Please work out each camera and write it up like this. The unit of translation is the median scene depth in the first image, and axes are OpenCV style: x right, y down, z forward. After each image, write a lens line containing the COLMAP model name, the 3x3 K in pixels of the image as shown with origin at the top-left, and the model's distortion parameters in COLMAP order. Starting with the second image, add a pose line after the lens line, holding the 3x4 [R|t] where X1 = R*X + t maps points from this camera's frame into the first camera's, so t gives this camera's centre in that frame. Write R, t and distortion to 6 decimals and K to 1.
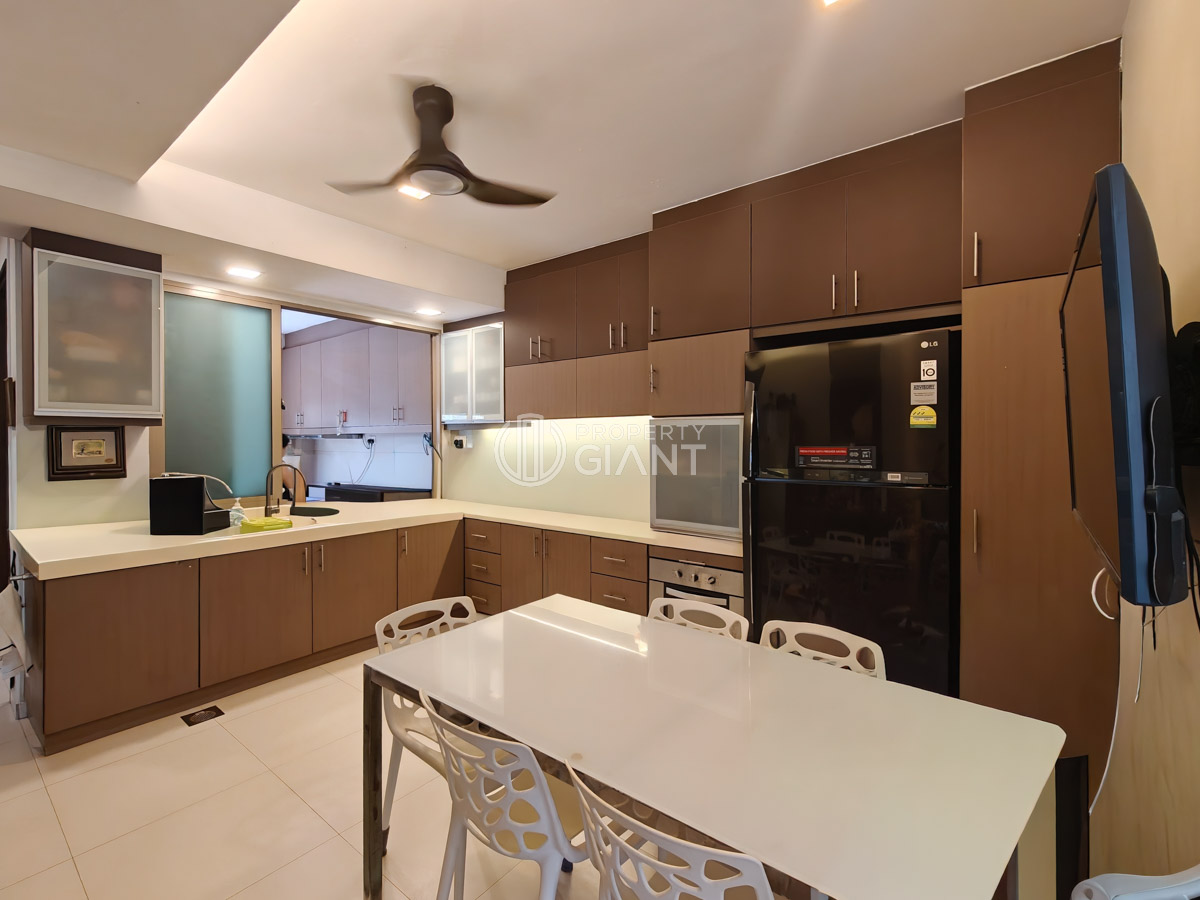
lens RADIAL K [[535.1, 0, 603.1], [0, 535.1, 448.2], [0, 0, 1]] dist [-0.002413, -0.000693]
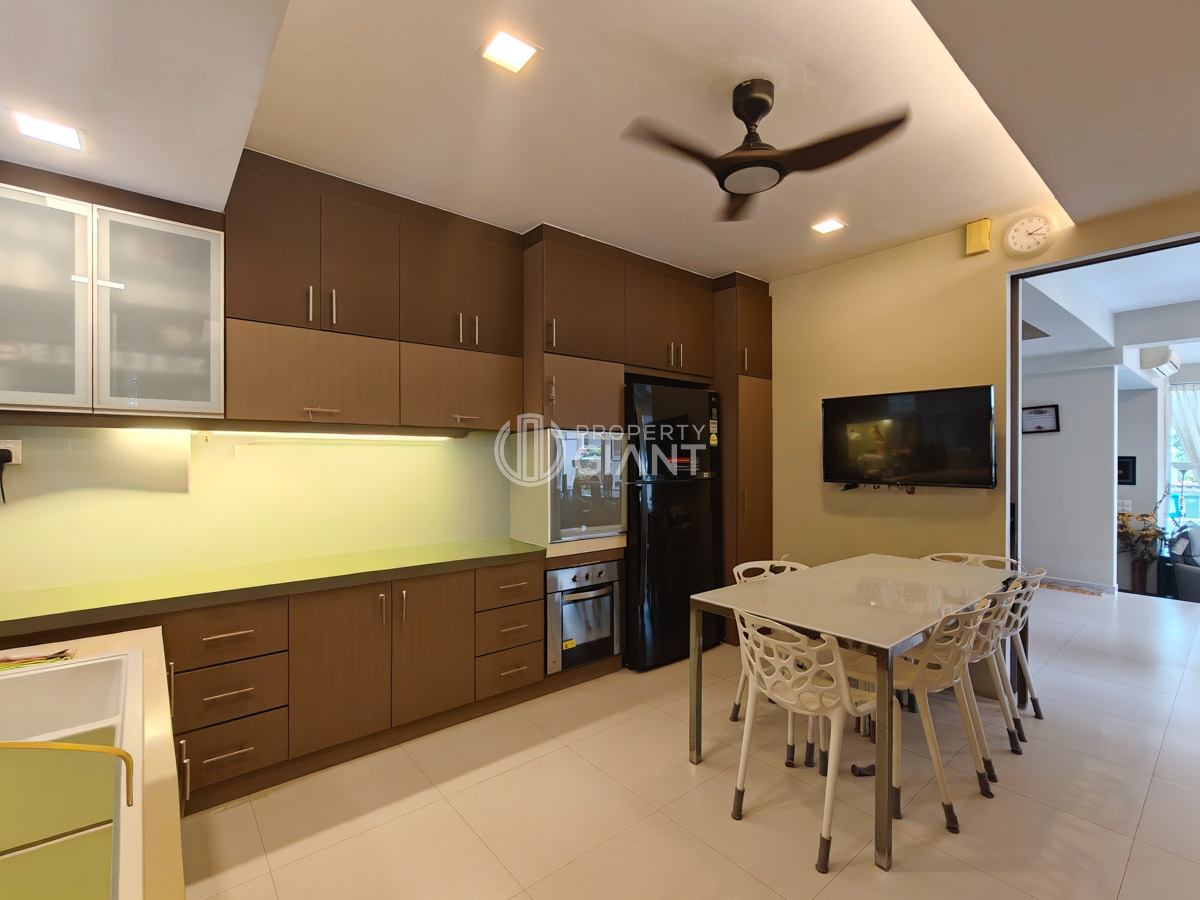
lens RADIAL K [[541.7, 0, 606.7], [0, 541.7, 451.1], [0, 0, 1]] dist [-0.000925, -0.000240]
pose [[0.205062, 0.000843, 0.978749, -0.642367], [0.008890, 0.999957, -0.002724, -0.009946], [-0.978709, 0.009259, 0.205046, 0.506241]]
